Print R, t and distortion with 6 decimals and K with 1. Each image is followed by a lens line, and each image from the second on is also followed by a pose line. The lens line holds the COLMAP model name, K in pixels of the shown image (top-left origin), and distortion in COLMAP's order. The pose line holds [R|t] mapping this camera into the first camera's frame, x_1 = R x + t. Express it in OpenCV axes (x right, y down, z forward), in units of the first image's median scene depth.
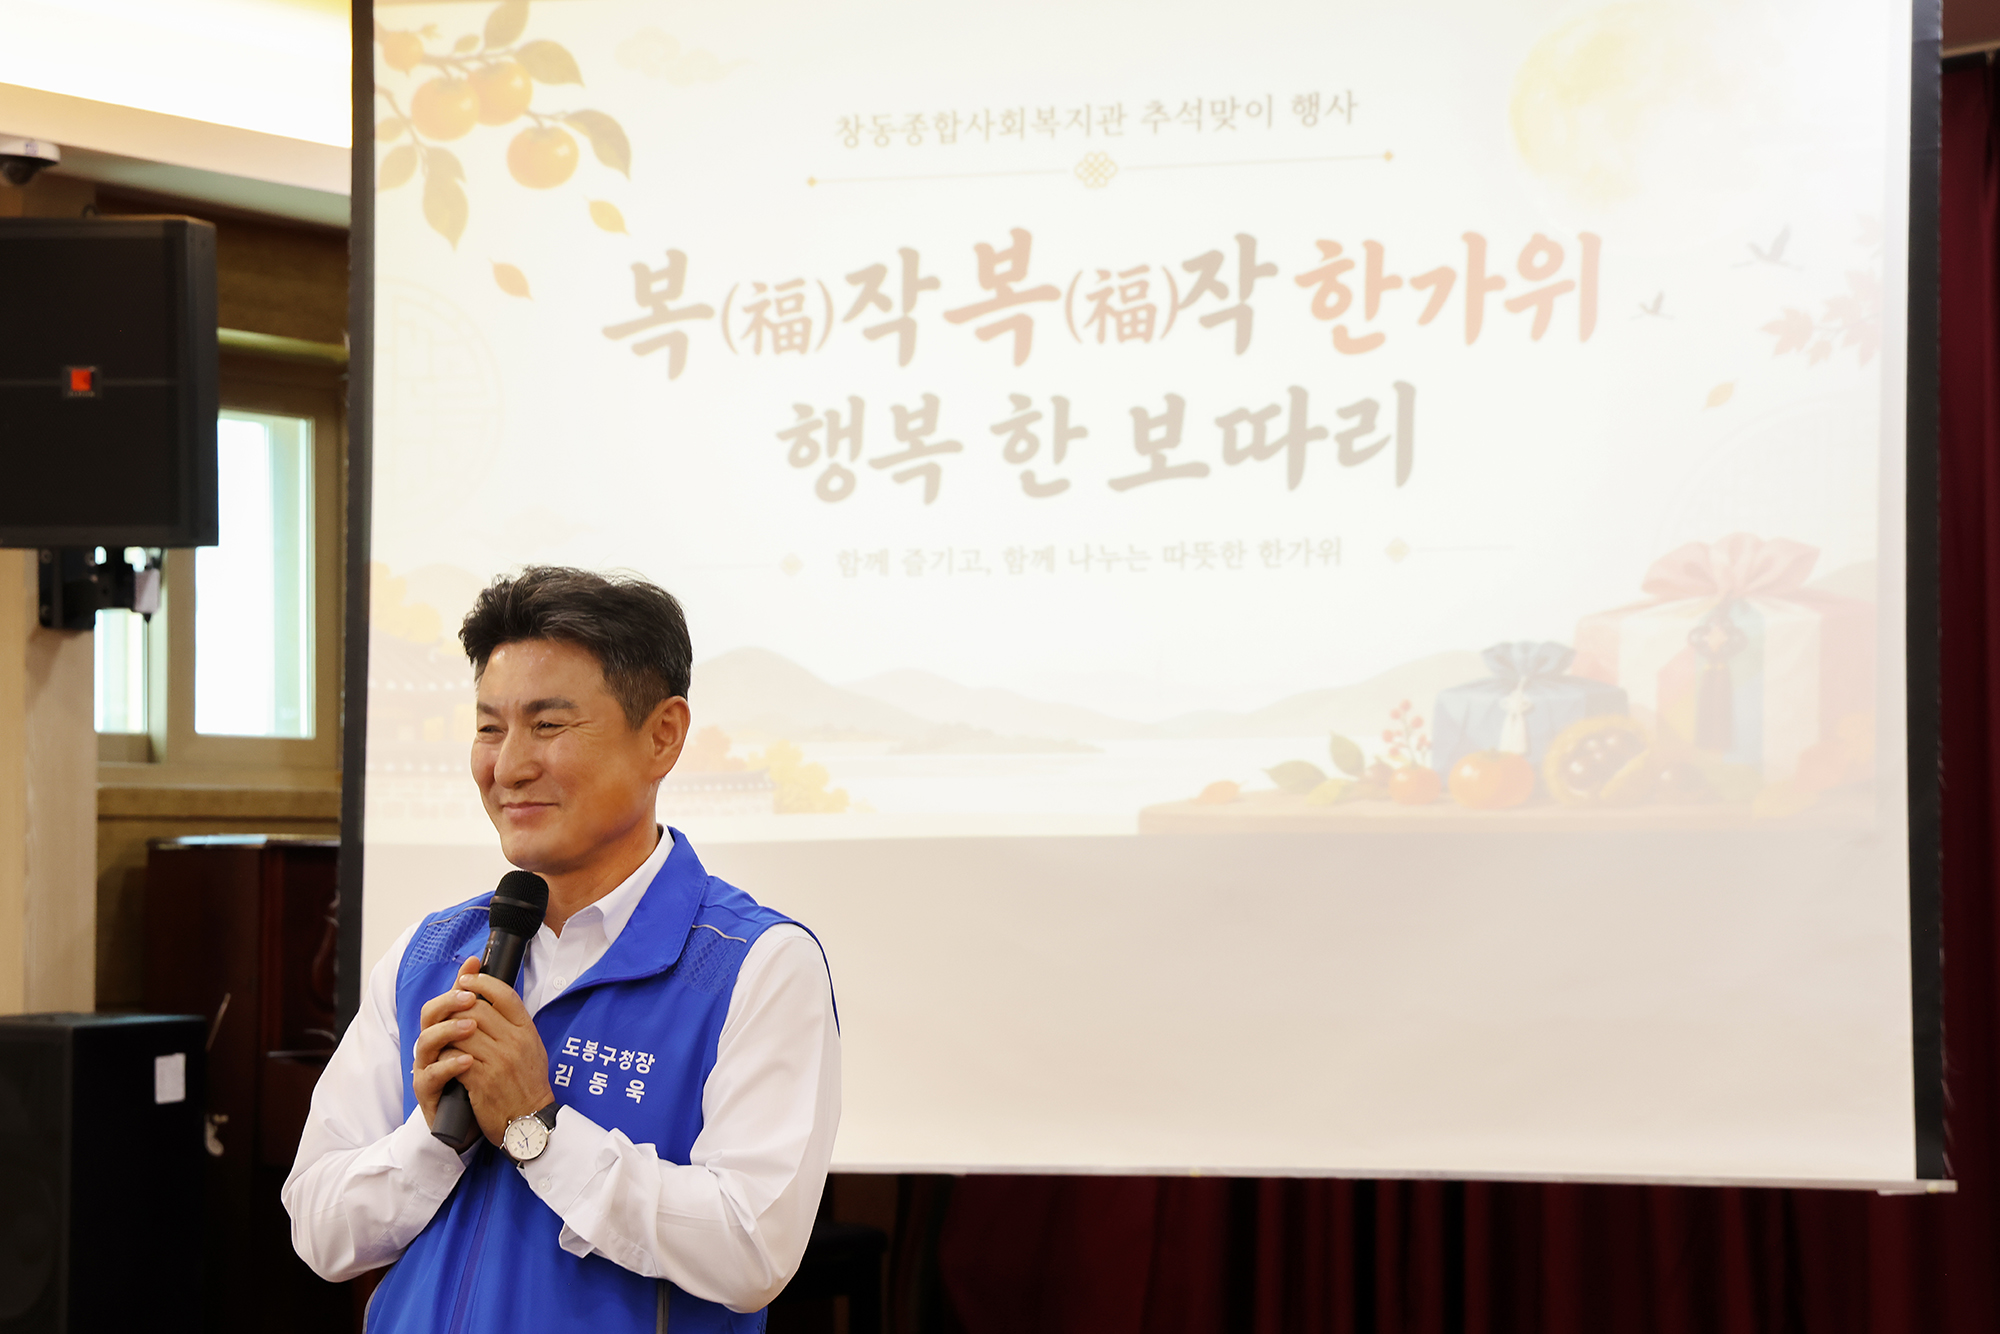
lens RADIAL K [[4010.5, 0, 937.8], [0, 4010.5, 741.2], [0, 0, 1]] dist [0.208315, 0.000000]
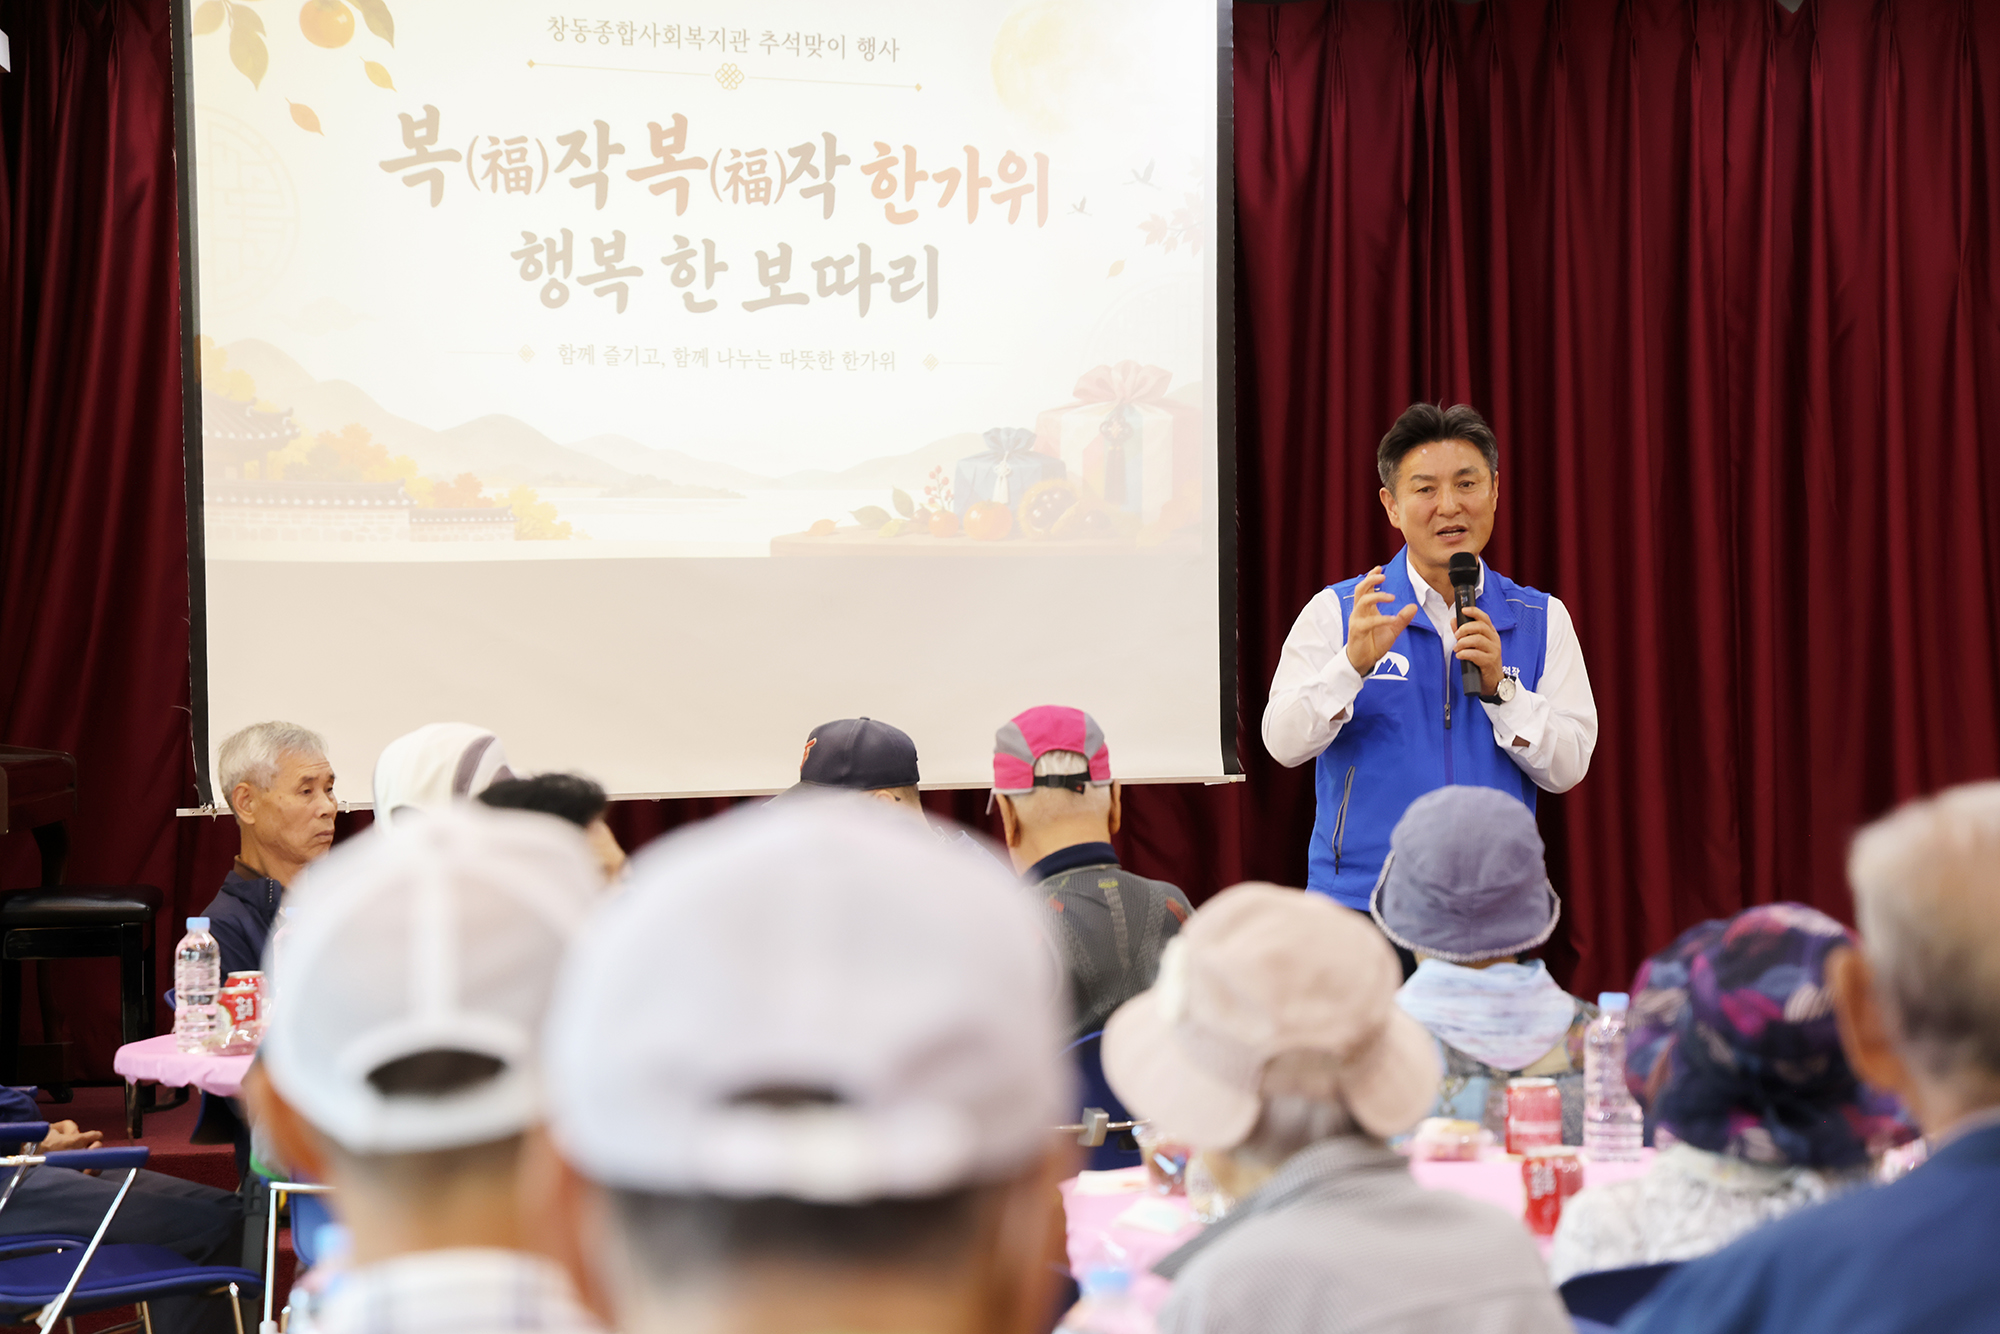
lens RADIAL K [[6067.9, 0, 996.5], [0, 6067.9, 640.4], [0, 0, 1]] dist [0.771613, 0.000000]
pose [[0.707002, -0.002253, 0.707208, -1.393977], [-0.014733, 0.999731, 0.017914, 0.012985], [-0.707058, -0.023085, 0.706779, -0.559248]]
